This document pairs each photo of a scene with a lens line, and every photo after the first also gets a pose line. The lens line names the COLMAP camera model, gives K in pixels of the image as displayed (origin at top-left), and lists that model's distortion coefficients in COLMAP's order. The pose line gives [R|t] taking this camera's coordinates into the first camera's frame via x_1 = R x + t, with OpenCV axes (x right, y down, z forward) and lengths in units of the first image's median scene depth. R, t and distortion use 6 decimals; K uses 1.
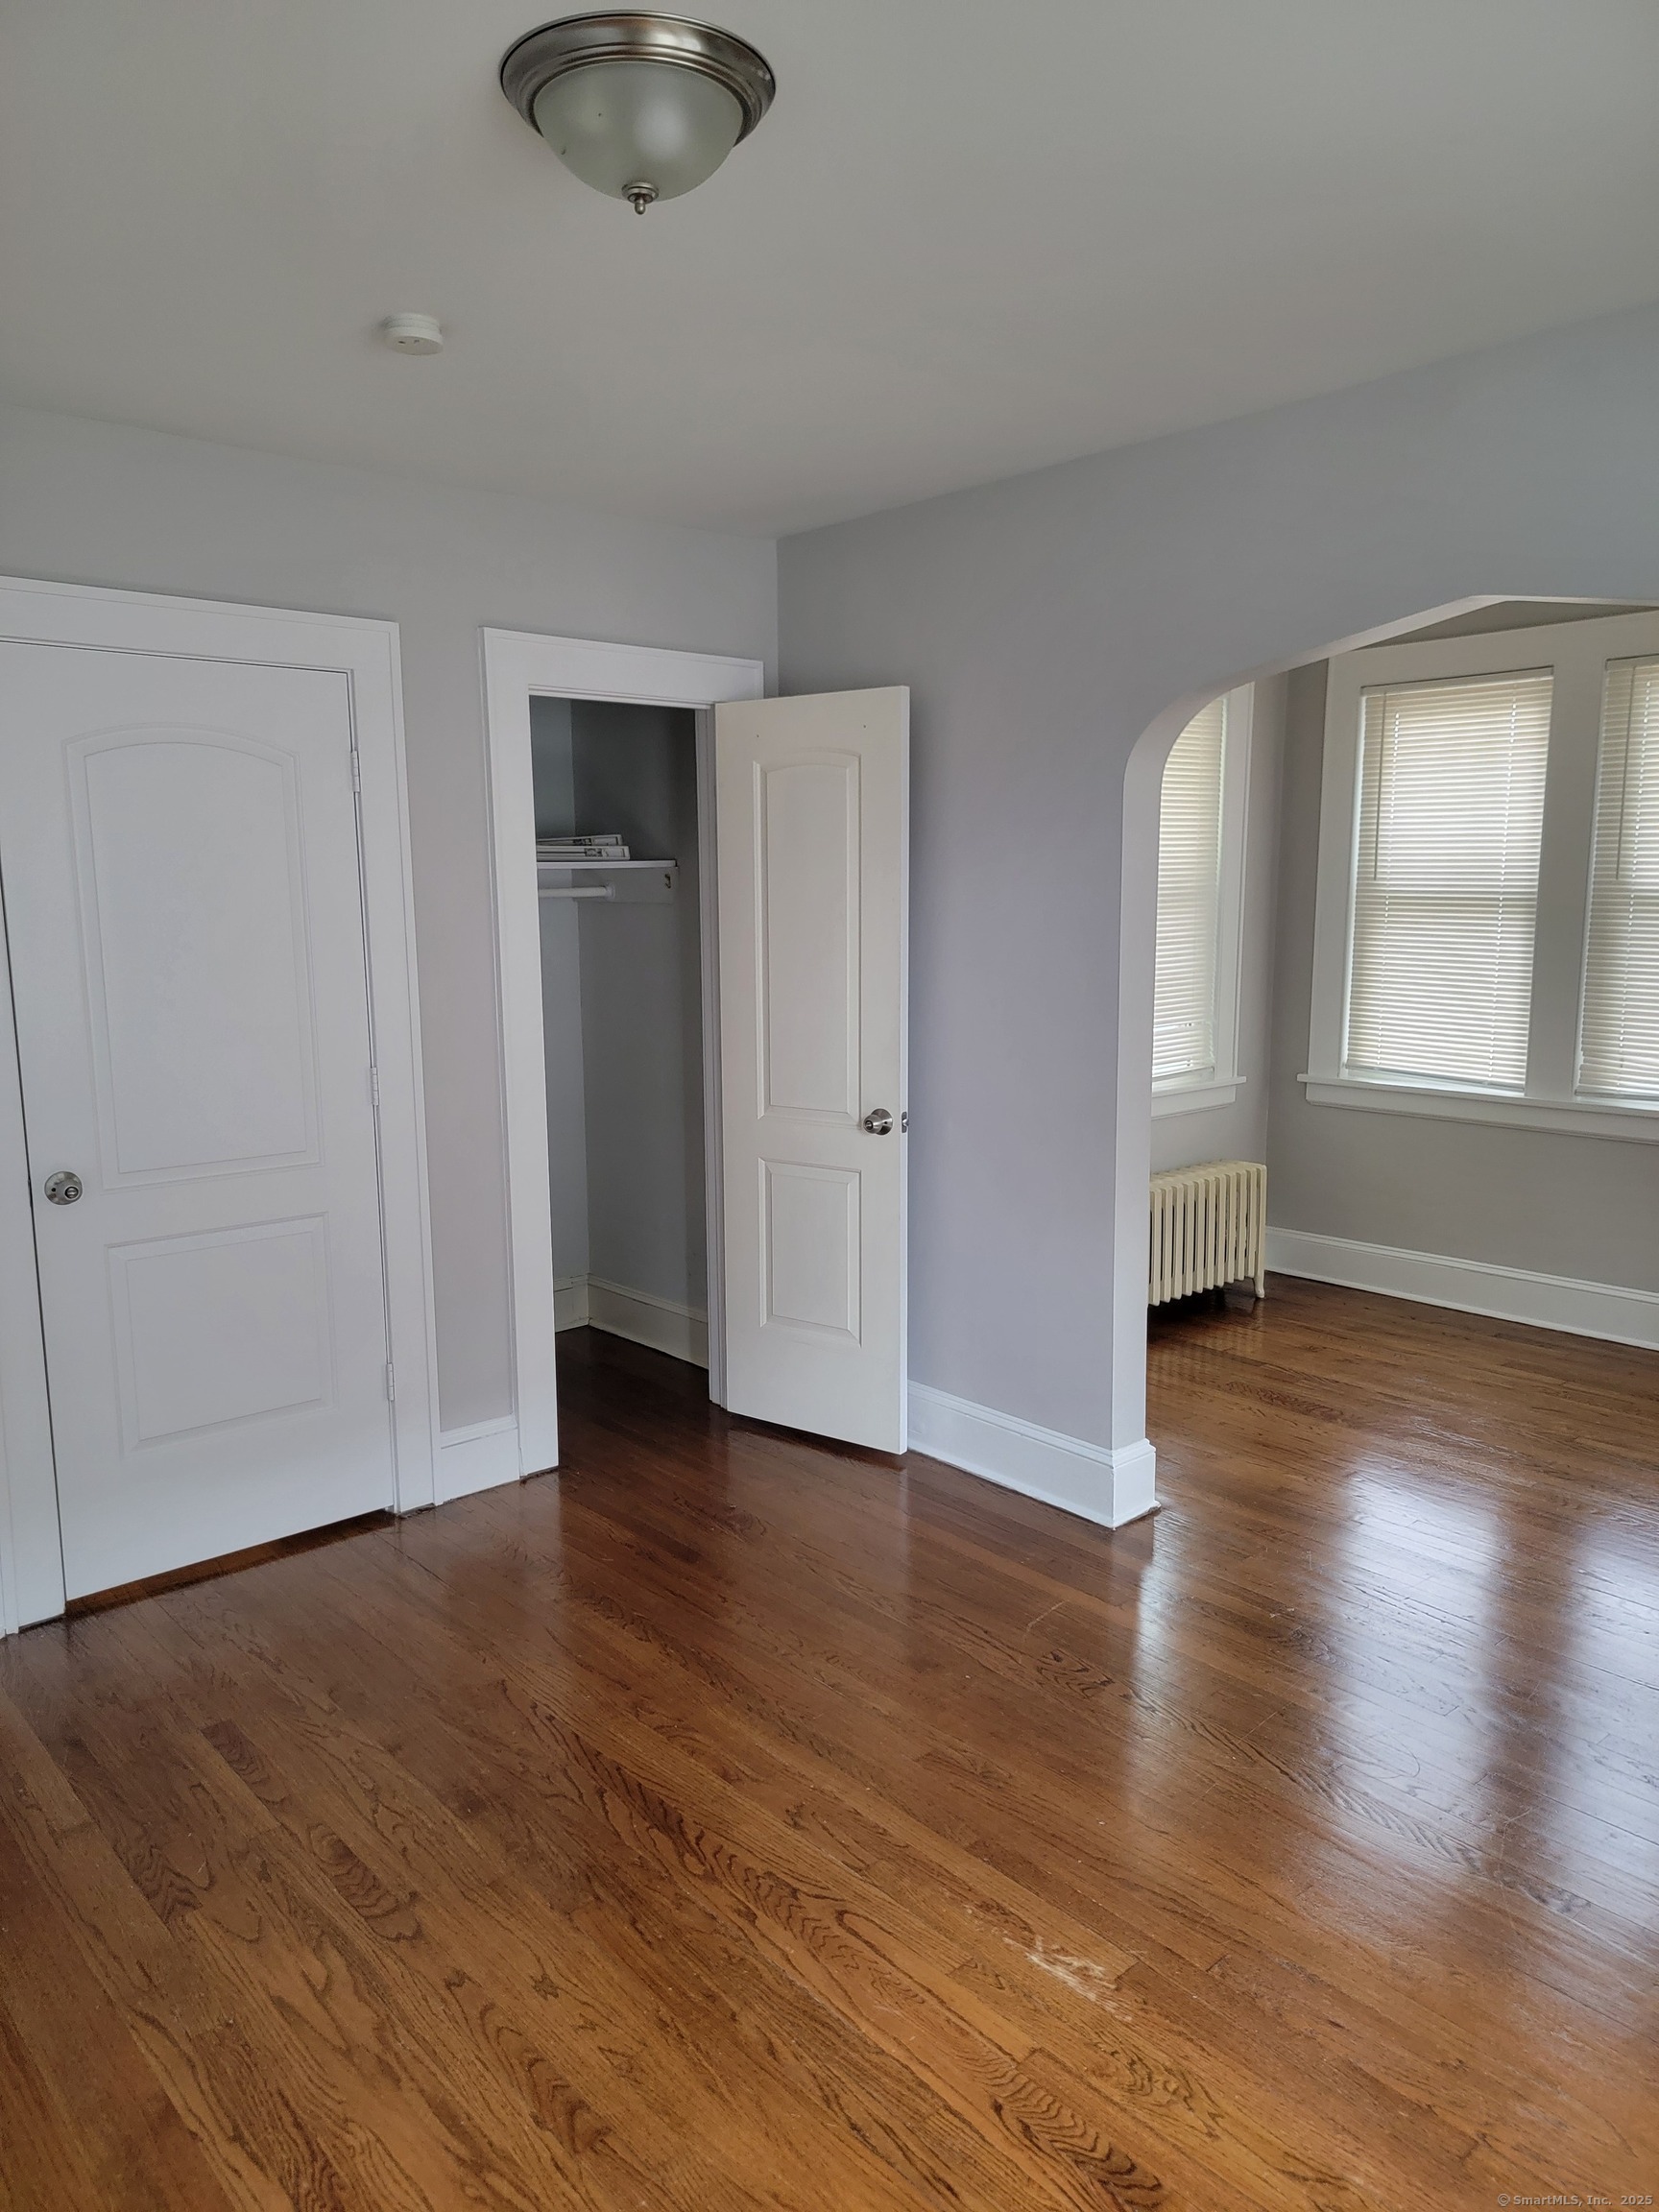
lens RADIAL K [[1542.7, 0, 802.2], [0, 1542.7, 1109.0], [0, 0, 1]] dist [0.074269, -0.061618]
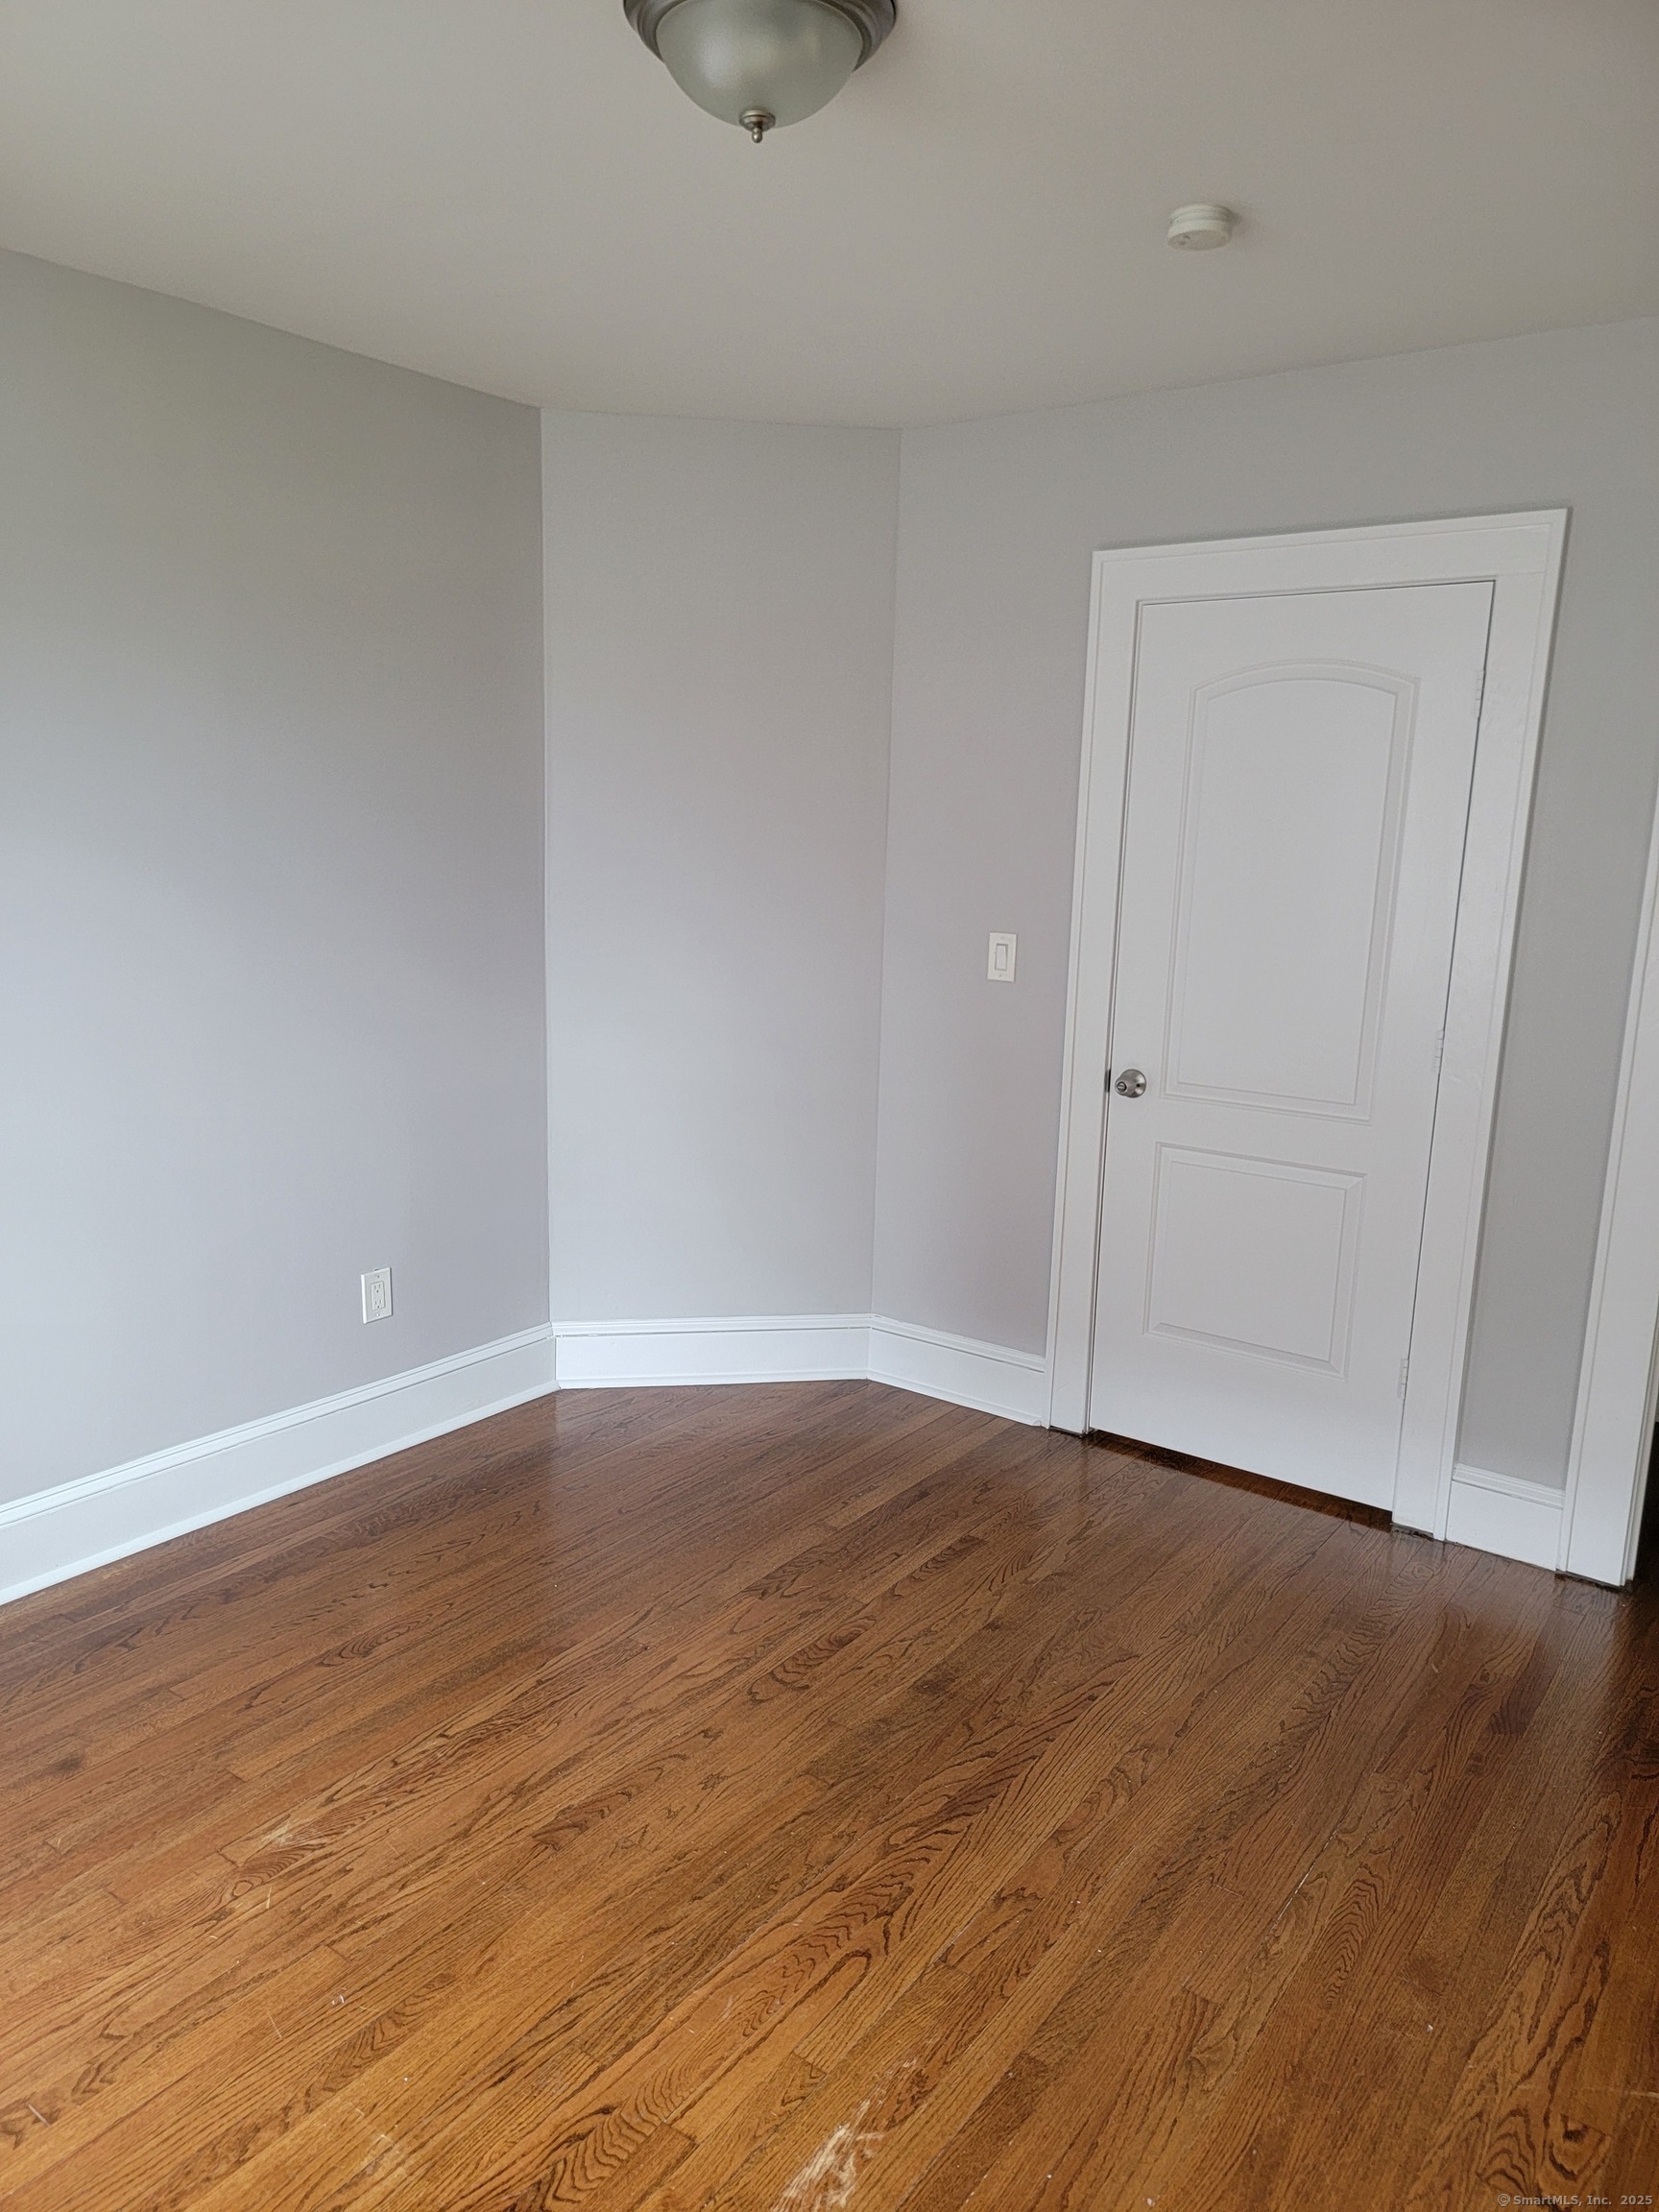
lens RADIAL K [[1541.9, 0, 815.2], [0, 1541.9, 1119.8], [0, 0, 1]] dist [0.084927, -0.069033]
pose [[0.215179, 0.202967, -0.955250, 0.855336], [-0.161896, 0.972043, 0.170067, -0.119782], [0.963062, 0.118056, 0.242022, 0.743678]]
